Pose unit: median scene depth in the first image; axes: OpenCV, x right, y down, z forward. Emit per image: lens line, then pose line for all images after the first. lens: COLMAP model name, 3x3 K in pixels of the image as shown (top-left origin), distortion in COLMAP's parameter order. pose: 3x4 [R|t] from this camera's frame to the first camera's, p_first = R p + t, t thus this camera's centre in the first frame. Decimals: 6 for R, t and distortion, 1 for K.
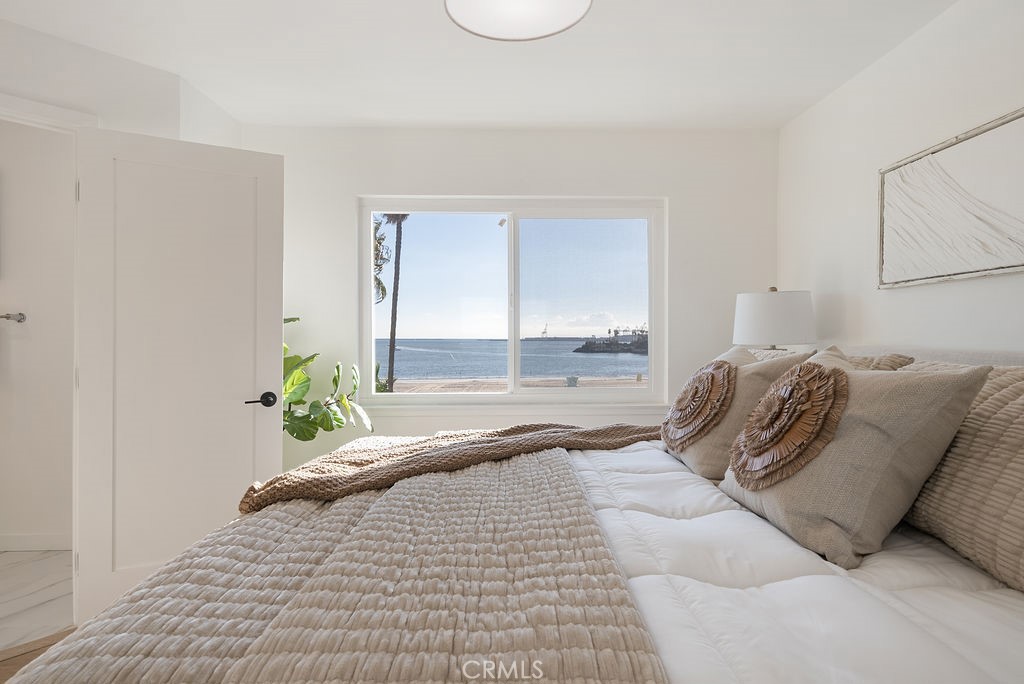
lens RADIAL K [[563.3, 0, 512.0], [0, 563.3, 342.0], [0, 0, 1]] dist [-0.017974, 0.000302]
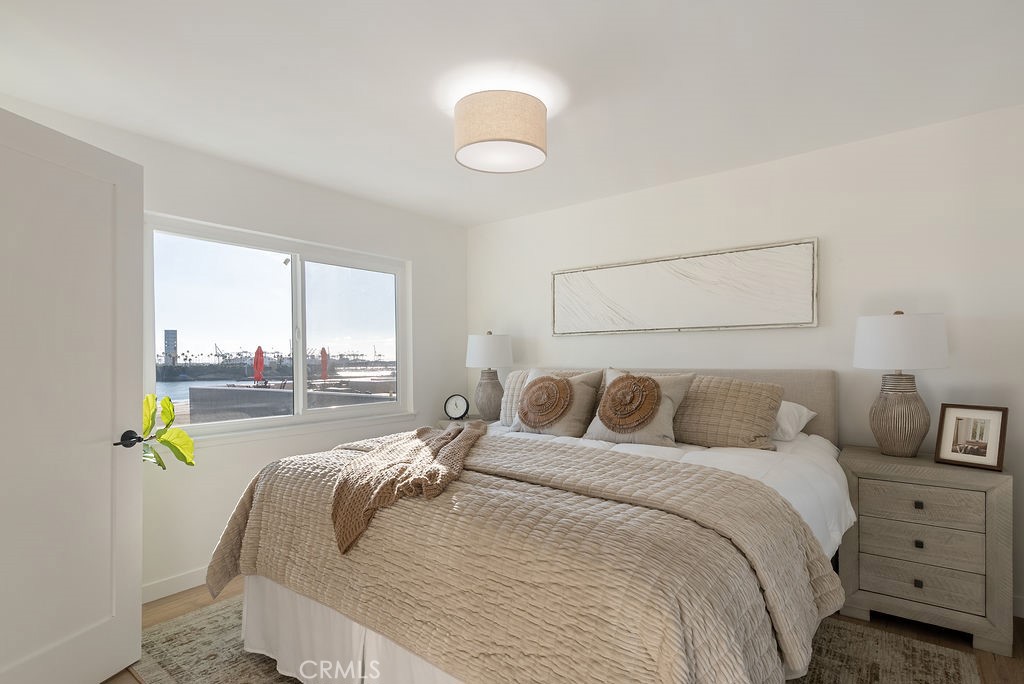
lens RADIAL K [[514.0, 0, 514.6], [0, 514.0, 347.1], [0, 0, 1]] dist [0.002938, 0.000515]
pose [[0.628517, 0.013812, 0.777673, -0.750828], [0.014852, 0.999447, -0.029754, -0.010253], [-0.777654, 0.030251, 0.627964, 0.029303]]
